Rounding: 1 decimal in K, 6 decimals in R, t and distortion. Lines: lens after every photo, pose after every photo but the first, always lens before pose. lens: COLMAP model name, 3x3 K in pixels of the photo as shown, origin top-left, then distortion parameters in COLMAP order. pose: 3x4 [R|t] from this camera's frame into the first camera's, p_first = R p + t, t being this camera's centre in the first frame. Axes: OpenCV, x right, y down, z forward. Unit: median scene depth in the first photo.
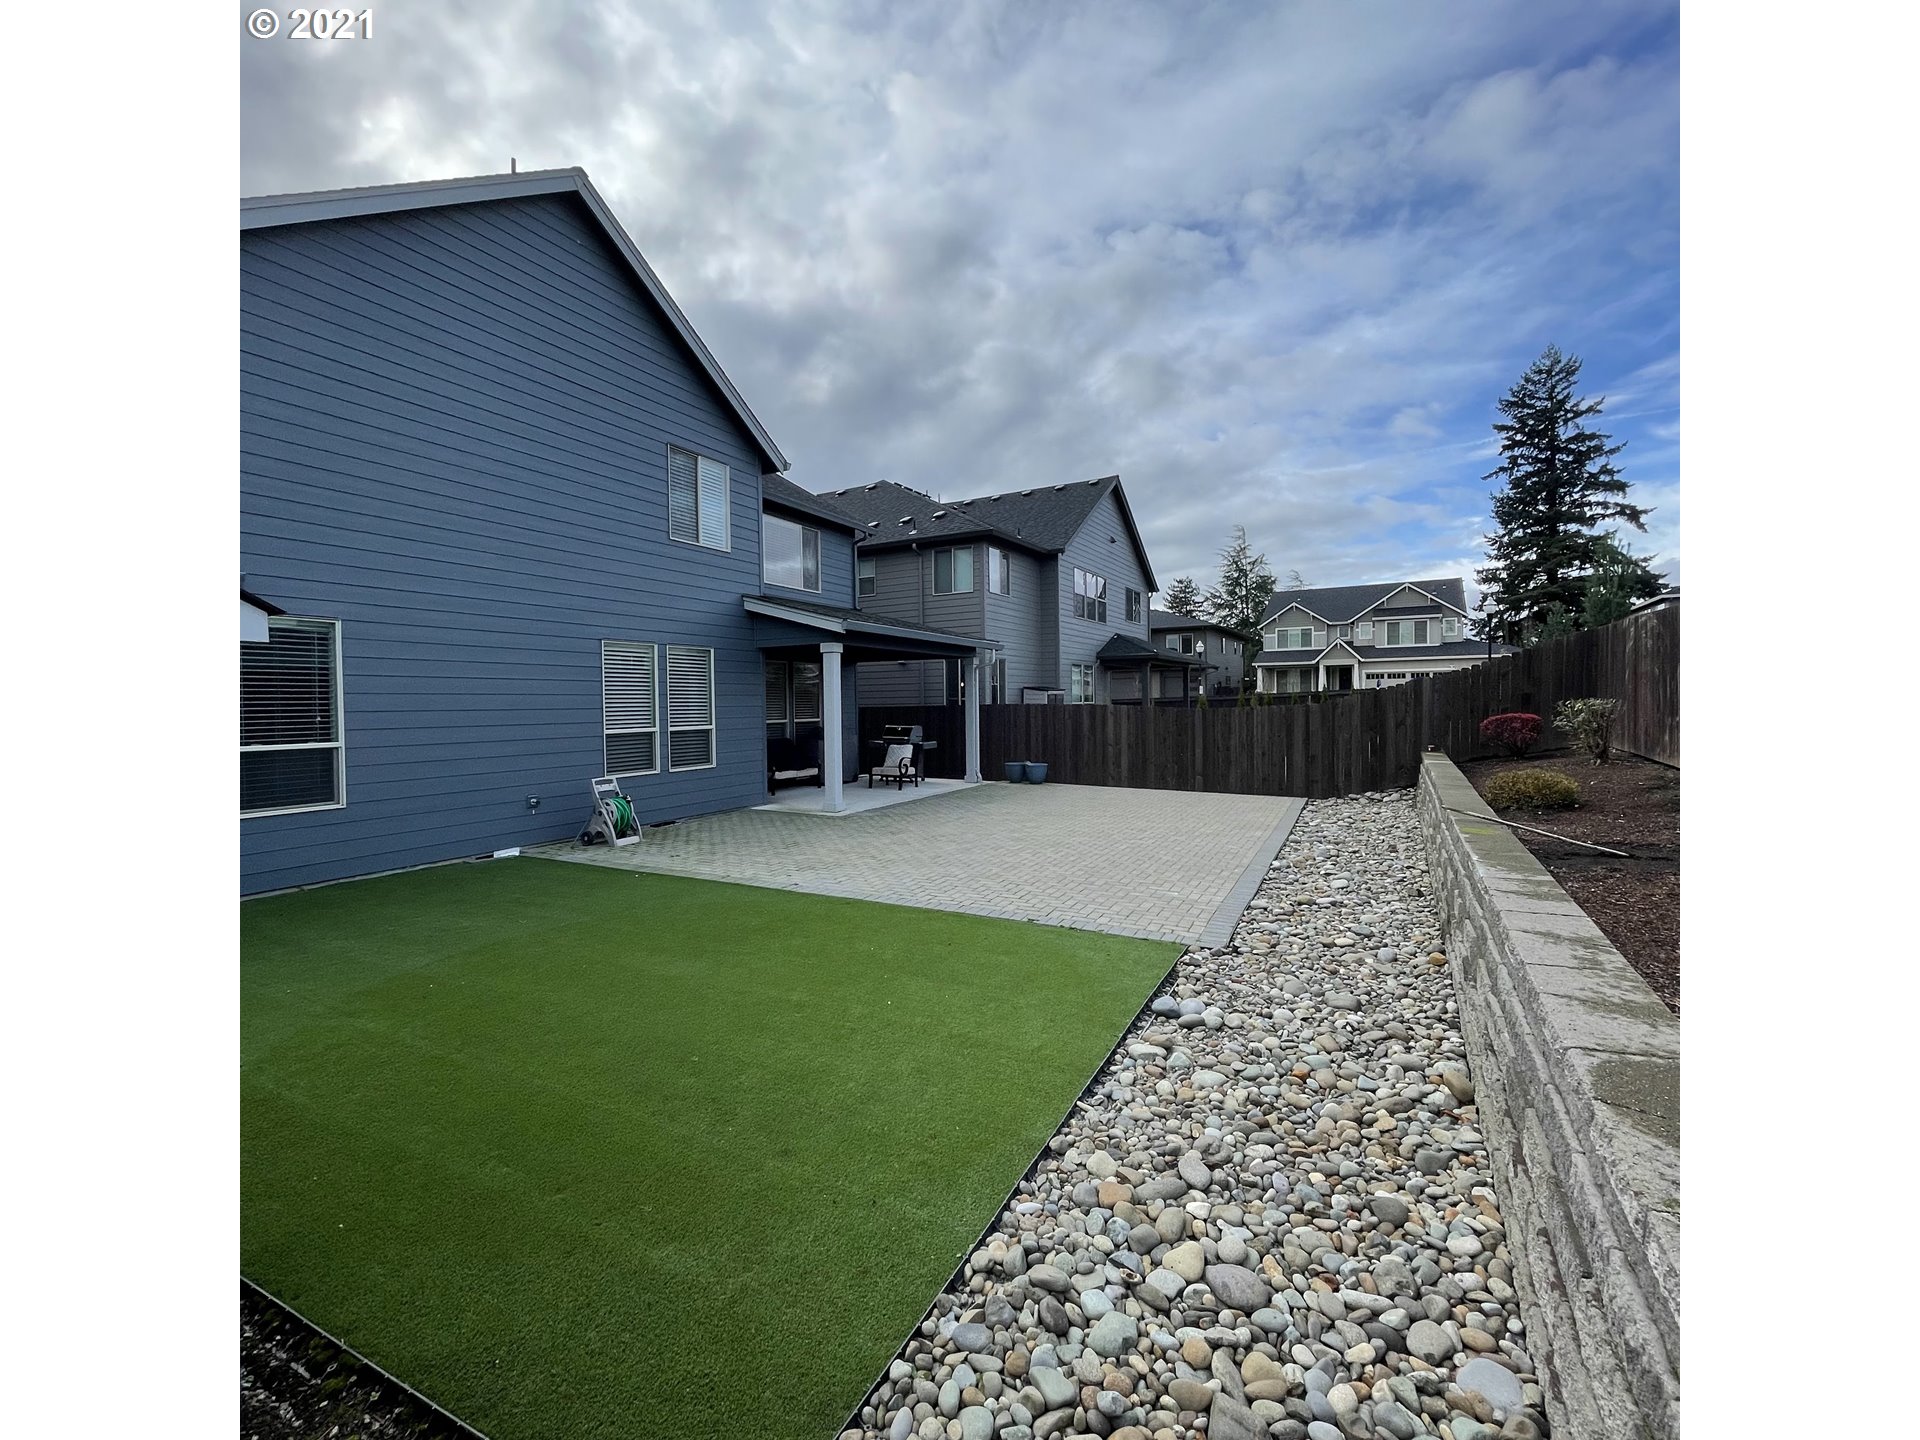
lens RADIAL K [[783.2, 0, 957.1], [0, 783.2, 722.1], [0, 0, 1]] dist [-0.000101, -0.001069]
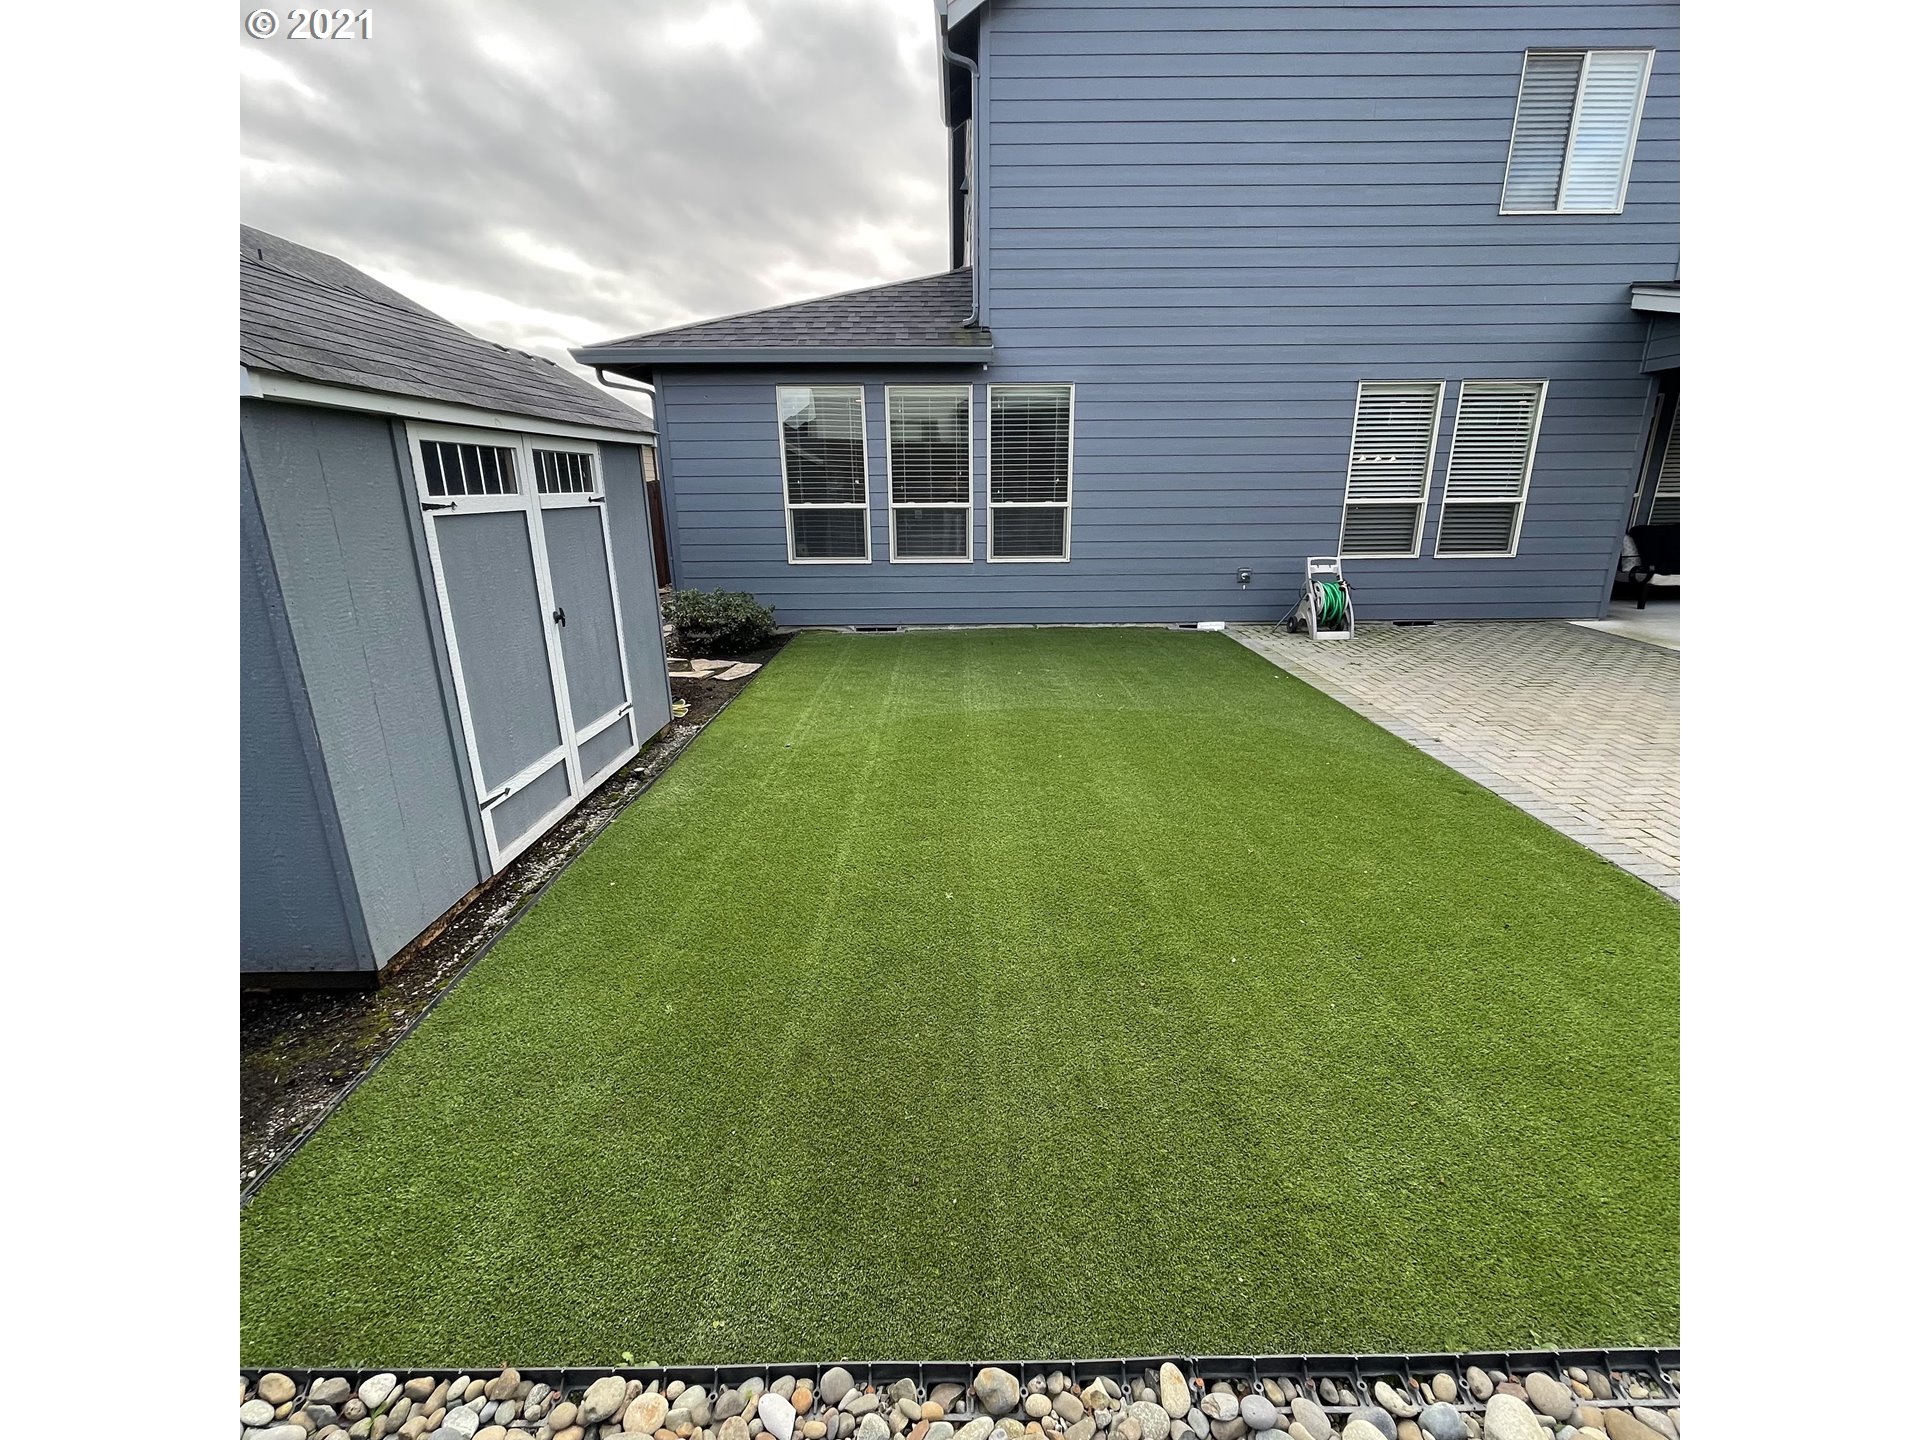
lens RADIAL K [[783.2, 0, 960.6], [0, 783.2, 718.7], [0, 0, 1]] dist [-0.000101, -0.001069]
pose [[0.465289, 0.265708, -0.844337, 0.131990], [-0.018687, 0.956618, 0.290744, -0.000781], [0.884962, -0.119502, 0.450069, 0.253870]]
